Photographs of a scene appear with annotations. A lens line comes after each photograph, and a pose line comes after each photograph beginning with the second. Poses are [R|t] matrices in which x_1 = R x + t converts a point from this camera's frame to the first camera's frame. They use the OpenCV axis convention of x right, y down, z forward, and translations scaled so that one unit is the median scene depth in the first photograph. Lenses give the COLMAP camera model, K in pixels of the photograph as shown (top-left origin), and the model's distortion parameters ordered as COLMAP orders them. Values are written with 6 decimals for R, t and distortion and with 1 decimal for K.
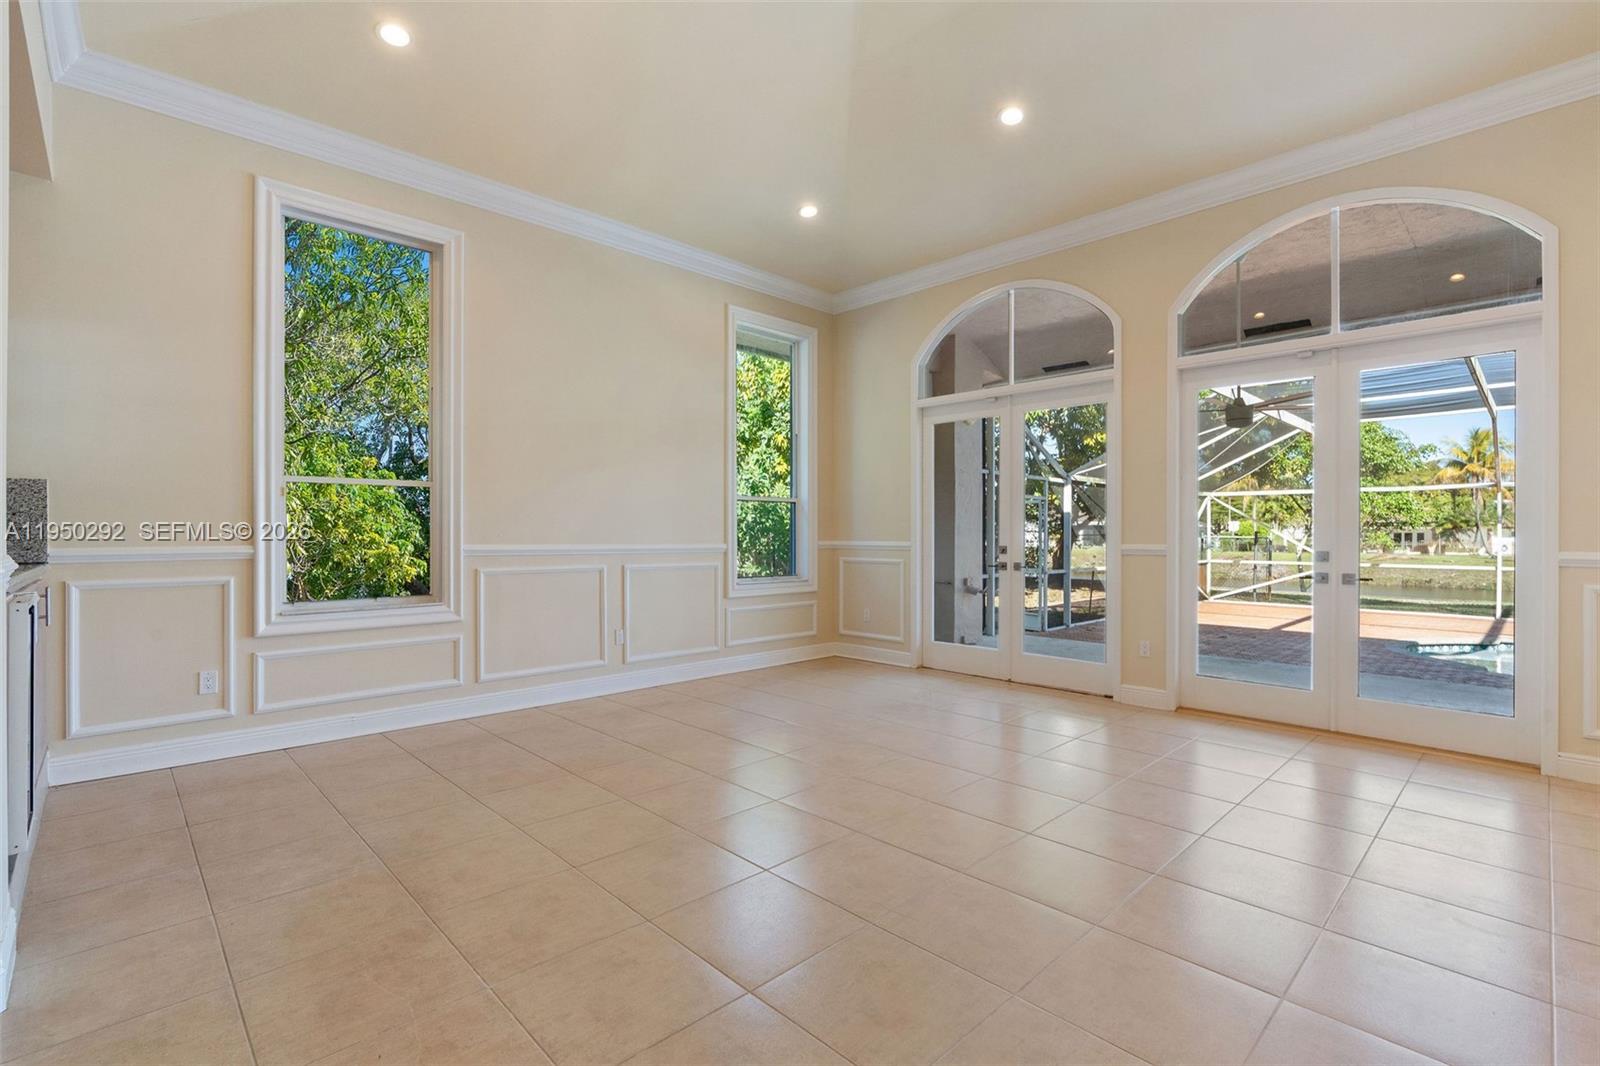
lens RADIAL K [[740.0, 0, 800.0], [0, 740.0, 533.0], [0, 0, 1]] dist [-0.001059, 0.000149]
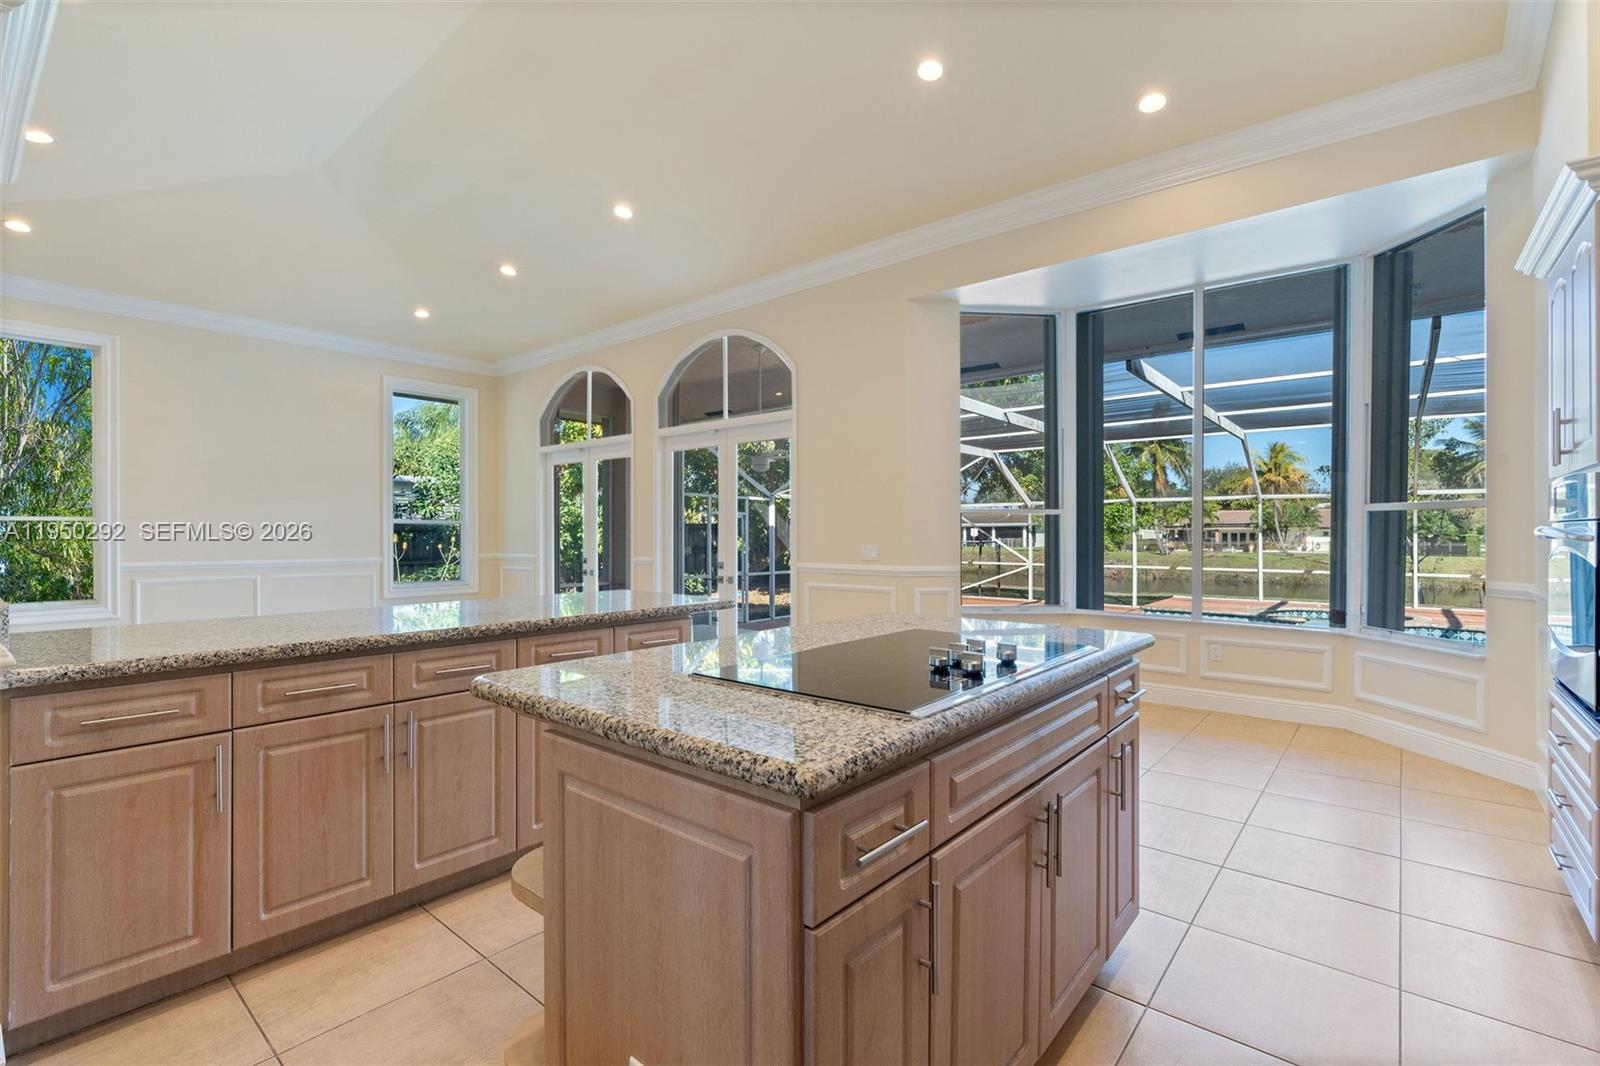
lens RADIAL K [[722.2, 0, 791.6], [0, 722.2, 535.8], [0, 0, 1]] dist [-0.011174, 0.000201]
pose [[0.995267, -0.006398, 0.096966, 0.455839], [0.006300, 0.999979, 0.001317, -0.018712], [-0.096972, -0.000700, 0.995287, -0.310184]]
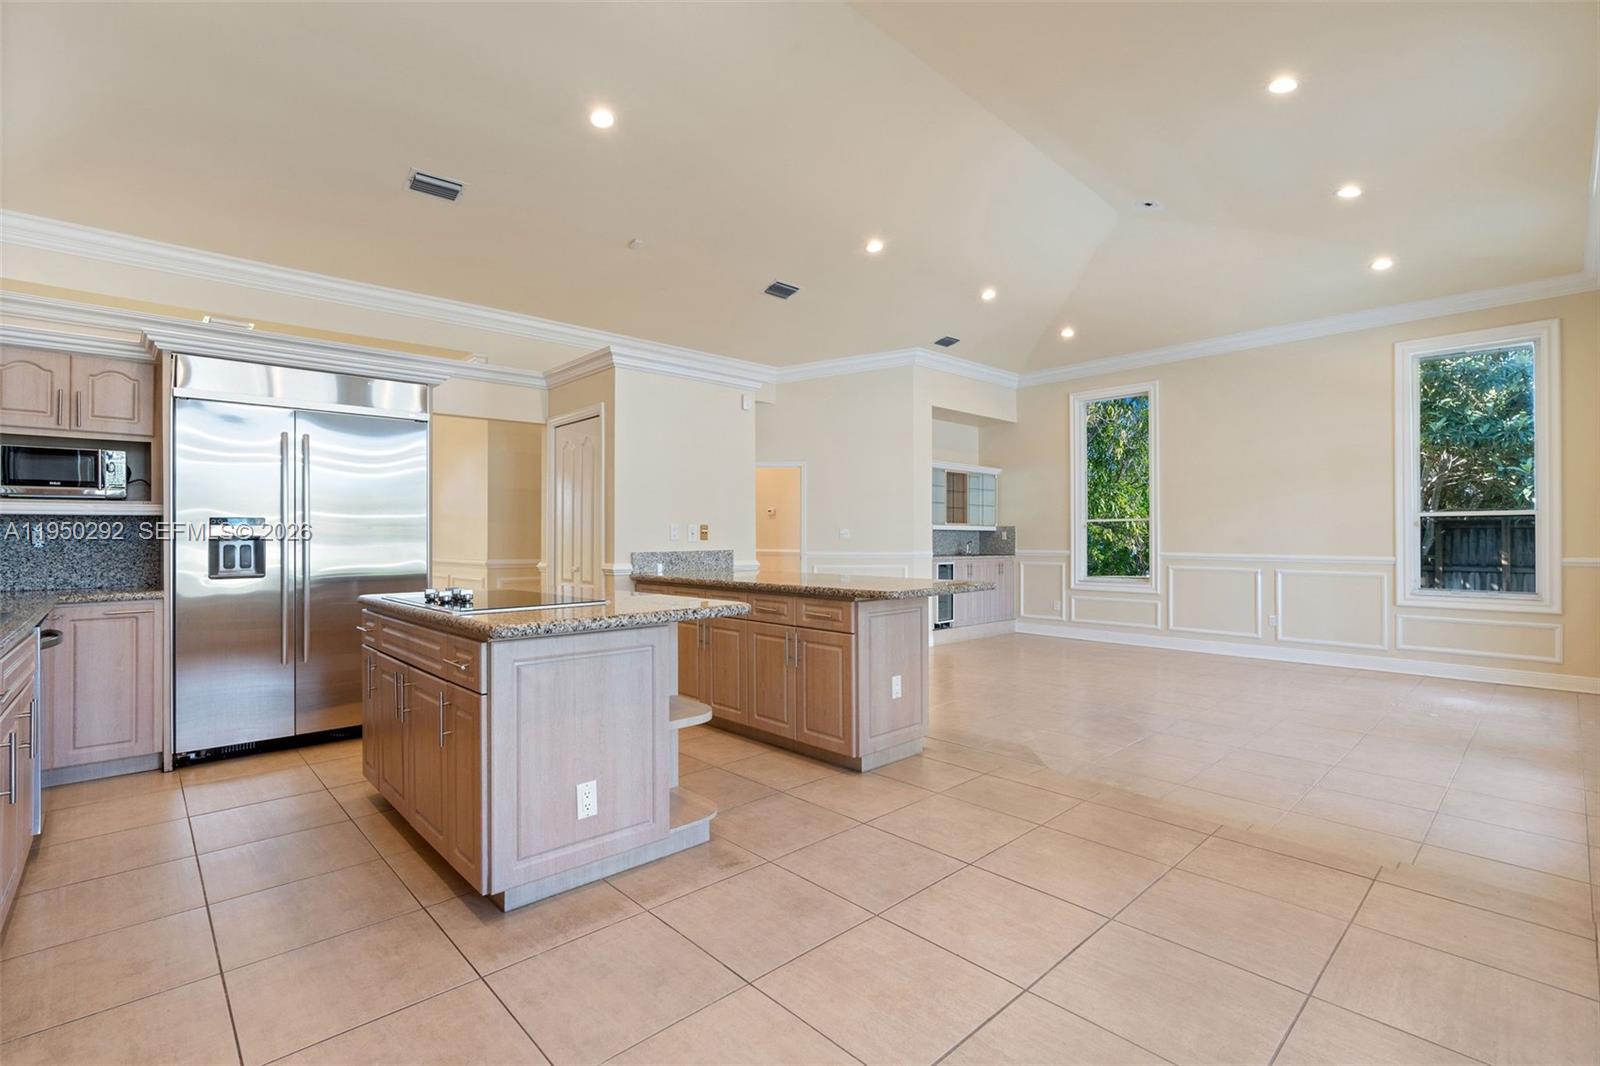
lens RADIAL K [[722.2, 0, 791.6], [0, 722.2, 535.8], [0, 0, 1]] dist [-0.011174, 0.000201]
pose [[-0.040529, -0.006386, -0.999158, 0.935370], [-0.001441, 0.999979, -0.006333, -0.007614], [0.999177, 0.001184, -0.040537, 0.120351]]
